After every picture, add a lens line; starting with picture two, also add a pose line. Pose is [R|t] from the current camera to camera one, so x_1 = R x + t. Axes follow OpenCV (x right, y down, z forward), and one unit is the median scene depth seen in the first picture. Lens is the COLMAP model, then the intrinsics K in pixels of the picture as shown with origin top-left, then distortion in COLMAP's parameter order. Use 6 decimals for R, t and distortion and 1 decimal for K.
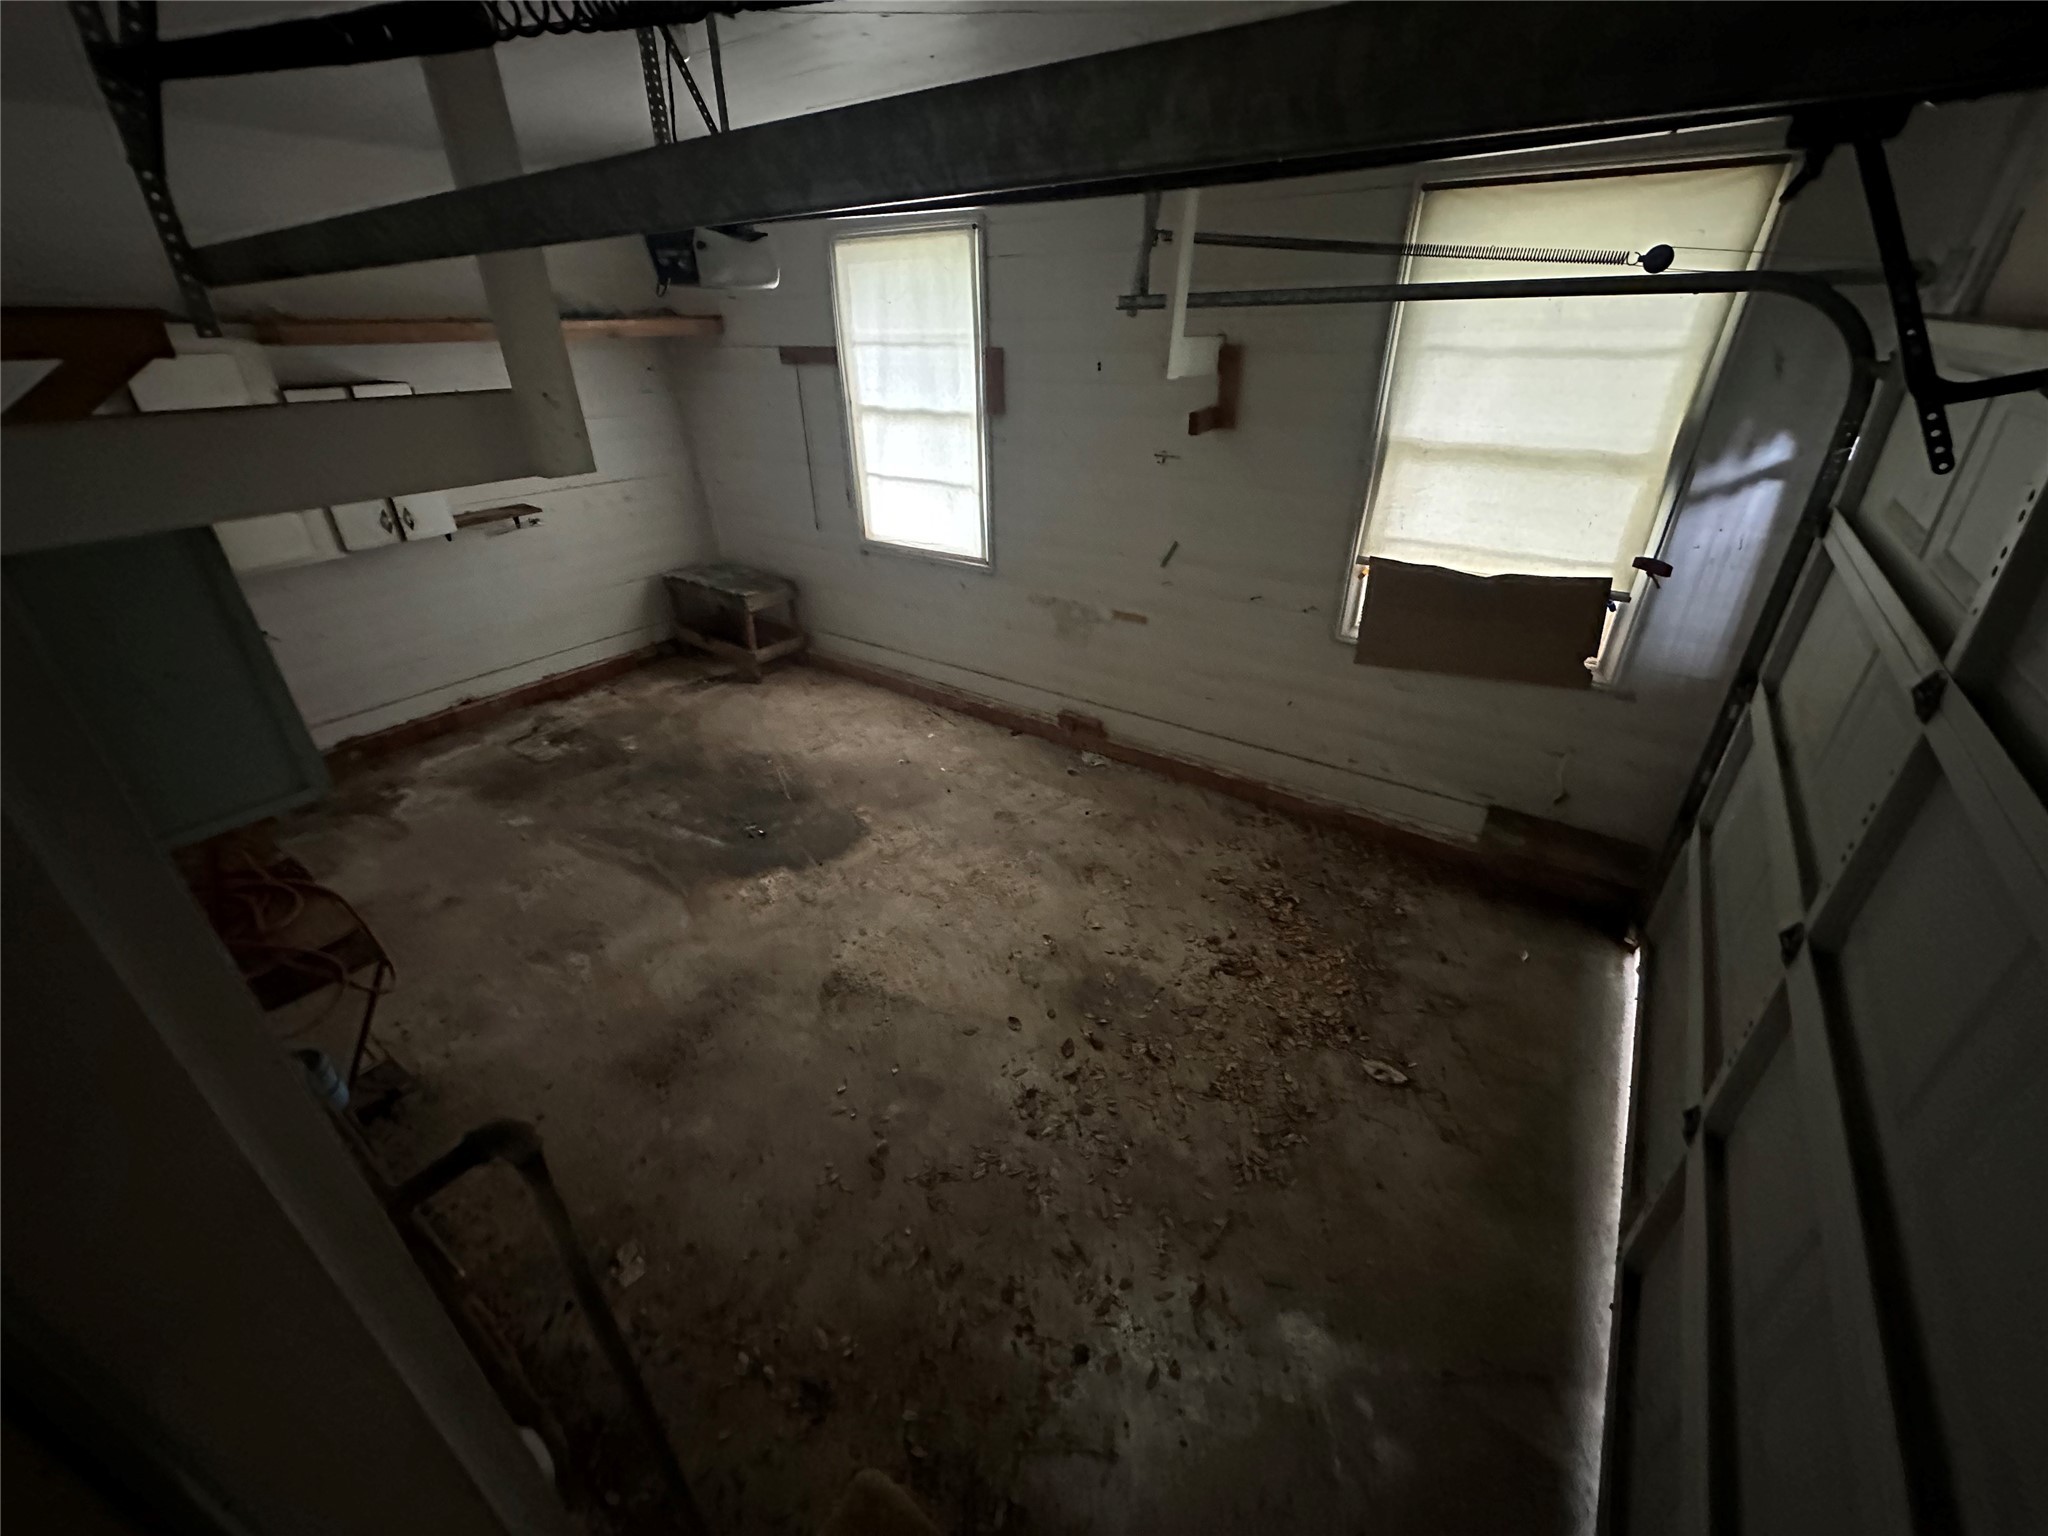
lens RADIAL K [[815.0, 0, 1024.0], [0, 815.0, 768.0], [0, 0, 1]] dist [-0.002310, -0.000176]
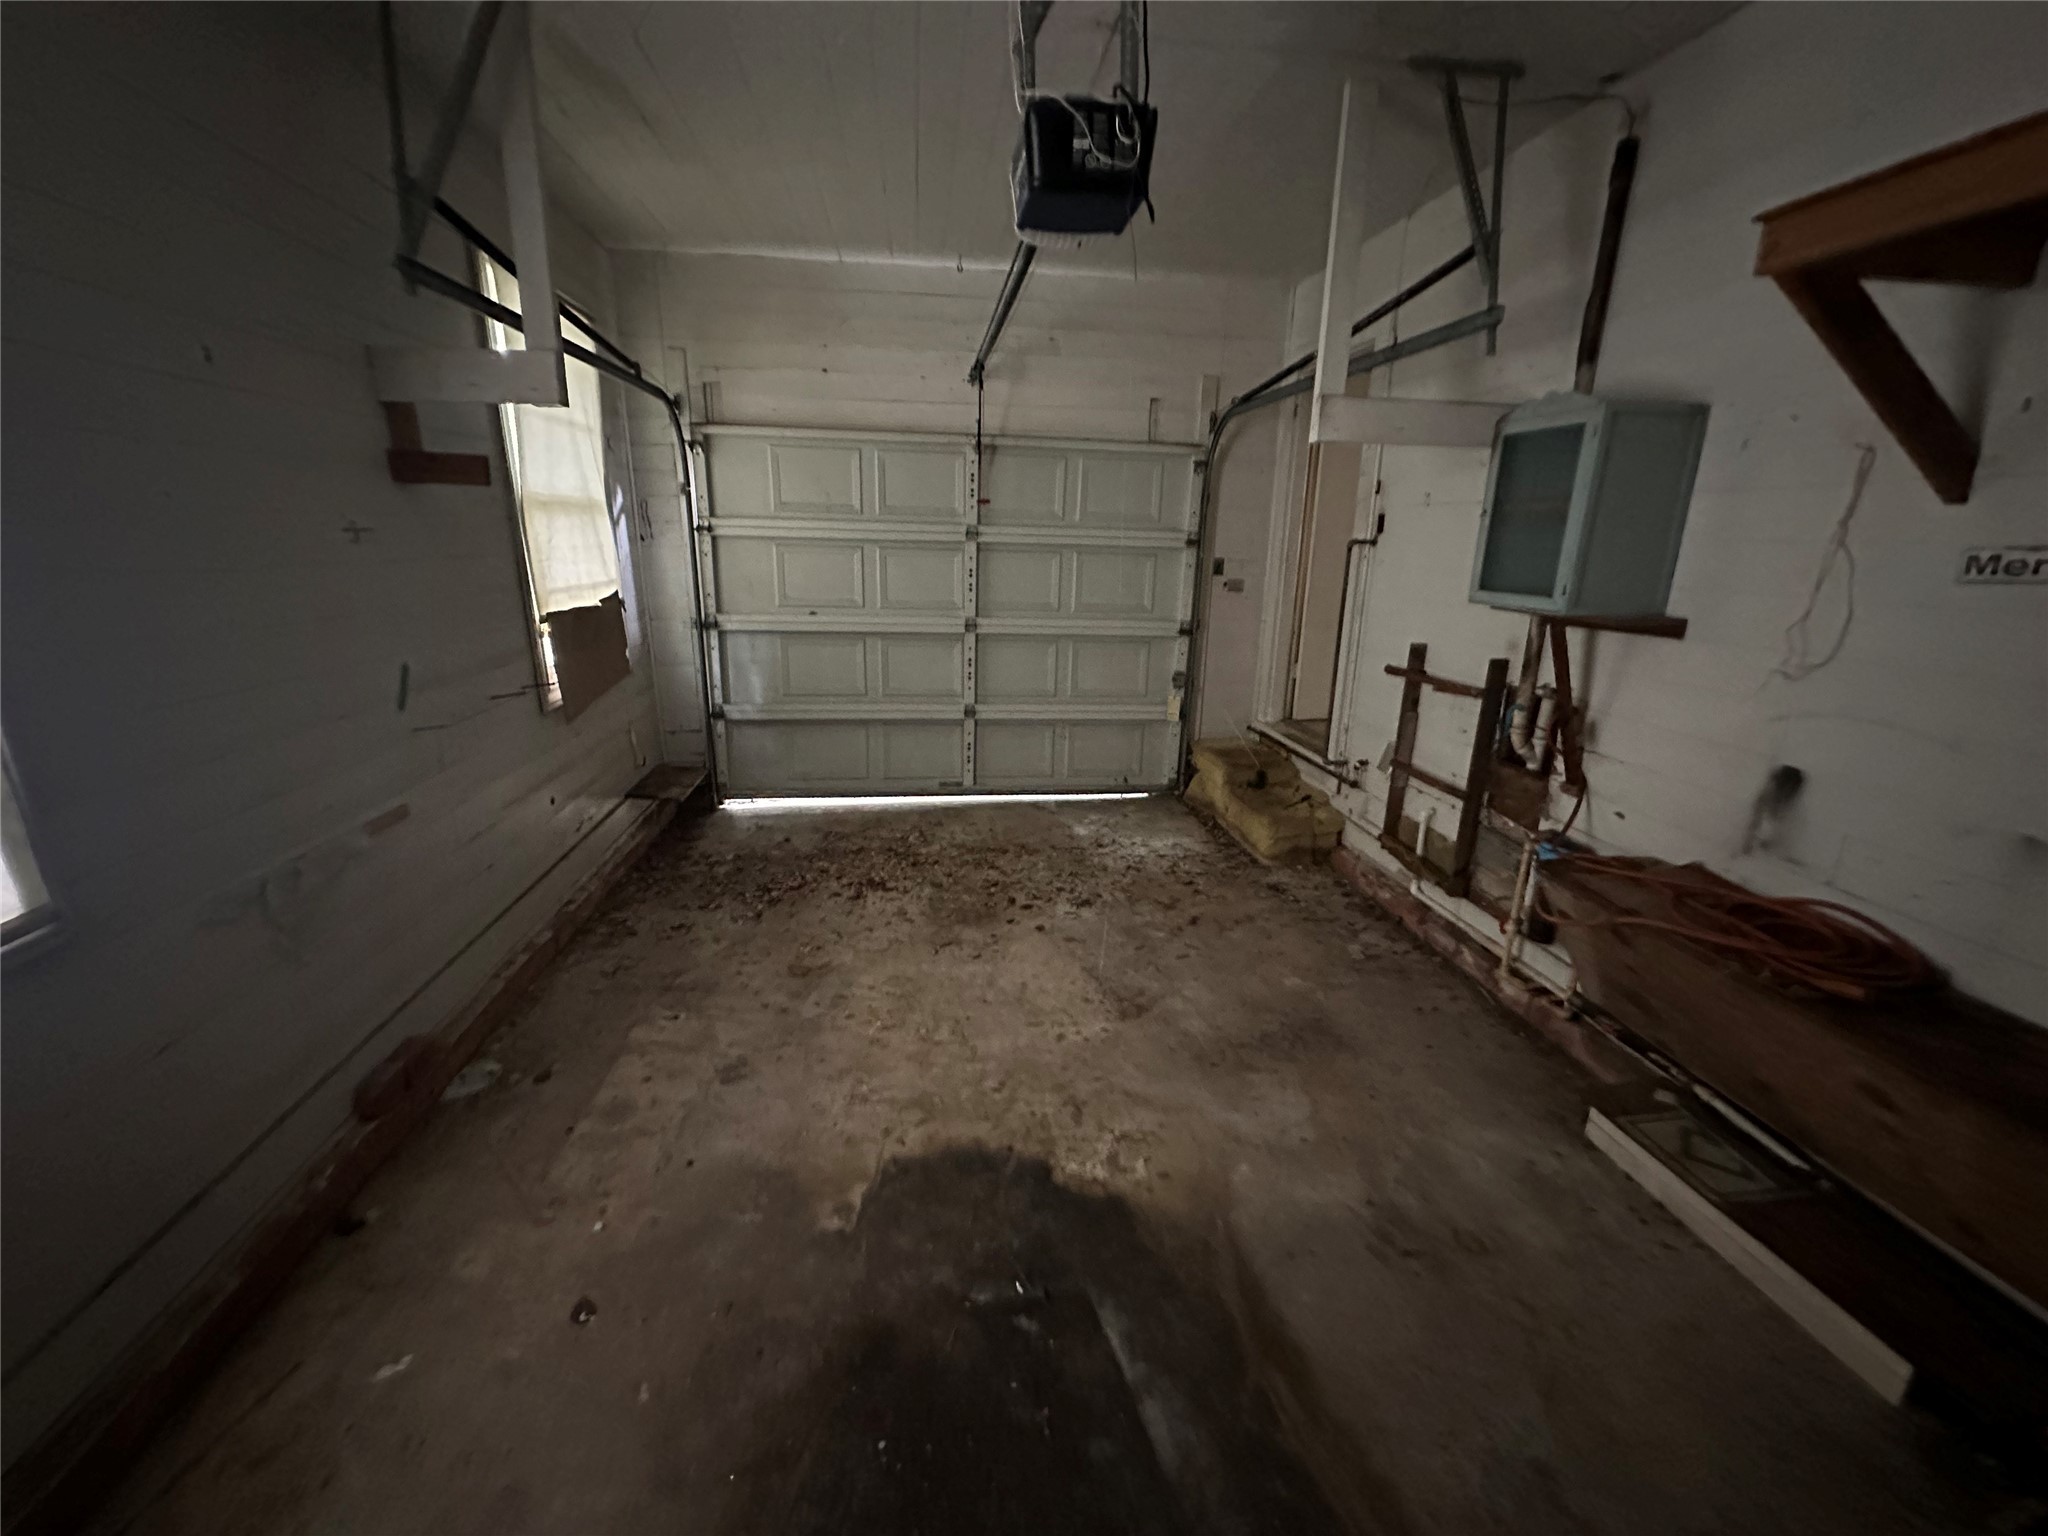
lens RADIAL K [[815.0, 0, 1024.0], [0, 815.0, 768.0], [0, 0, 1]] dist [-0.002310, -0.000176]
pose [[-0.676838, -0.204115, 0.707267, -0.712690], [0.346276, 0.759569, 0.550588, -0.481362], [-0.649602, 0.617569, -0.443426, 1.240442]]
